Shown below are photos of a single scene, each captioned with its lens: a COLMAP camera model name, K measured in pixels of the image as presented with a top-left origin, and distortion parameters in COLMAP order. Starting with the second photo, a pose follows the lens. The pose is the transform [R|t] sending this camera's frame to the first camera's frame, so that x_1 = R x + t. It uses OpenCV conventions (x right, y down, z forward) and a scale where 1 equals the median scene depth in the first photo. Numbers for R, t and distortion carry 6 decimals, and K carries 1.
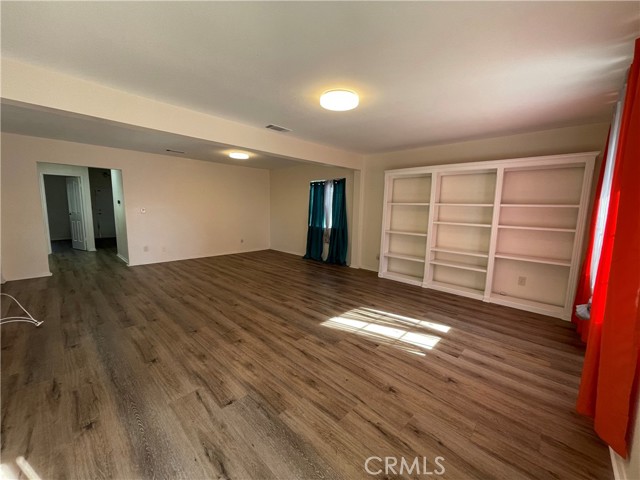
lens RADIAL K [[257.9, 0, 320.0], [0, 257.9, 240.0], [0, 0, 1]] dist [0.000190, 0.000066]
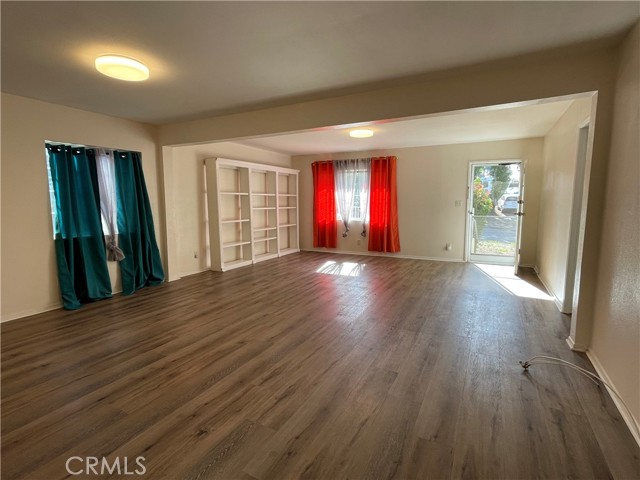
lens RADIAL K [[318.0, 0, 320.0], [0, 318.0, 240.0], [0, 0, 1]] dist [-0.000384, -0.000039]
pose [[-0.267162, -0.138598, 0.953633, -0.999541], [0.120530, 0.977026, 0.175765, -0.135617], [-0.956084, 0.161899, -0.244319, 0.982068]]
